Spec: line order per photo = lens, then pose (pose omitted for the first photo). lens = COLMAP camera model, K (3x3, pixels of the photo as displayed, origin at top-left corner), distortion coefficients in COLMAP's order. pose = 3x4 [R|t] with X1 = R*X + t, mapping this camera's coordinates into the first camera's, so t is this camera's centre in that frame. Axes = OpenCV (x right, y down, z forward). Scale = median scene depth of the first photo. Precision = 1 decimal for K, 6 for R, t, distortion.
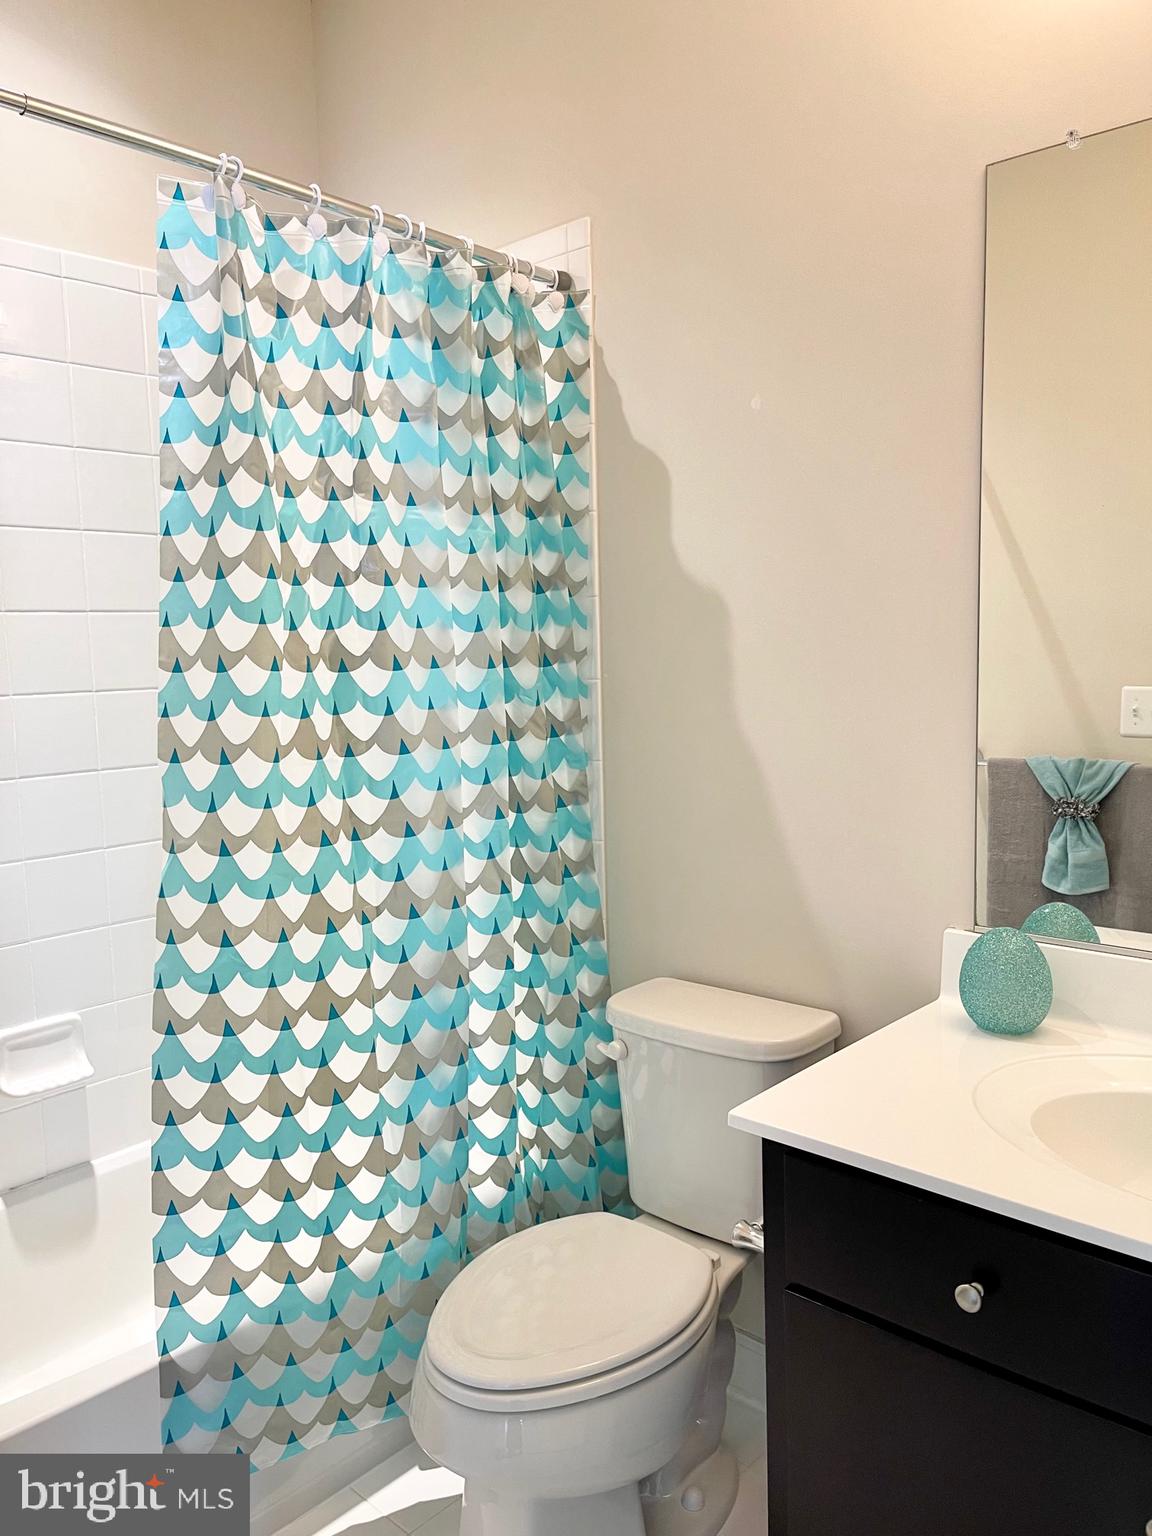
lens RADIAL K [[1078.2, 0, 576.0], [0, 1078.2, 768.0], [0, 0, 1]] dist [0.057229, -0.072557]
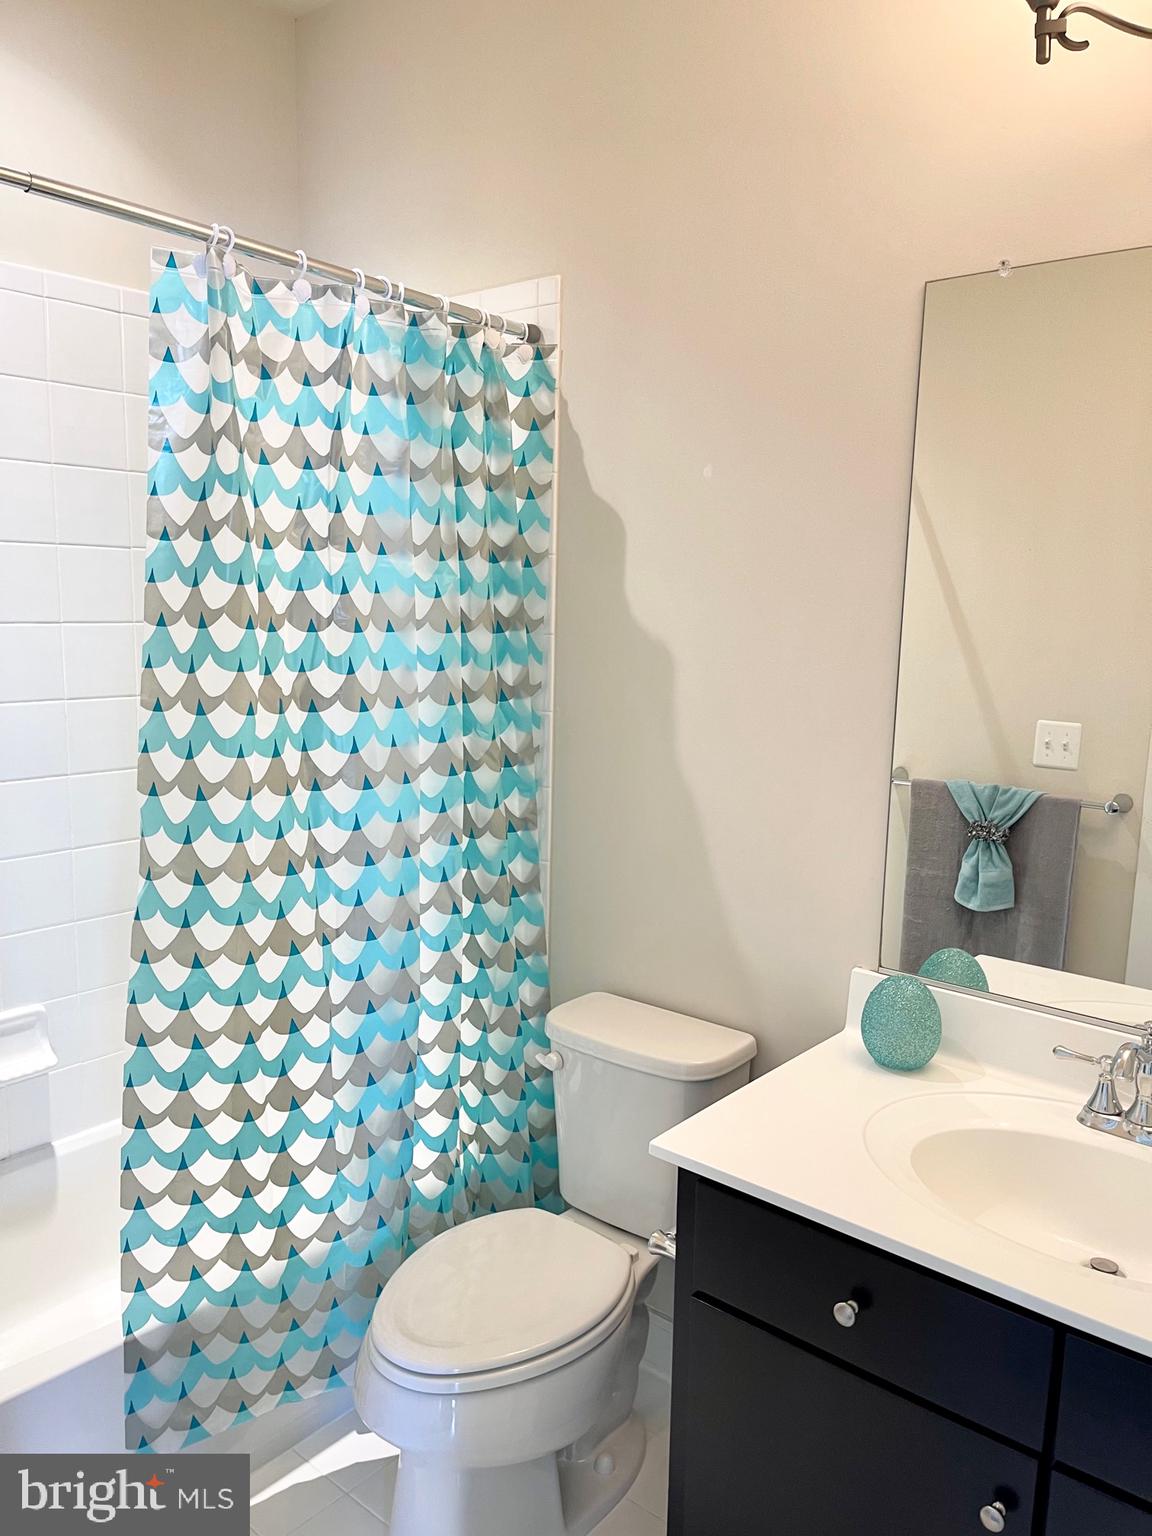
lens RADIAL K [[1078.2, 0, 576.0], [0, 1078.2, 768.0], [0, 0, 1]] dist [0.057229, -0.072557]
pose [[0.997950, 0.040434, 0.049610, -0.006010], [-0.042507, 0.998235, 0.041467, -0.084675], [-0.047846, -0.043490, 0.997908, -0.080228]]
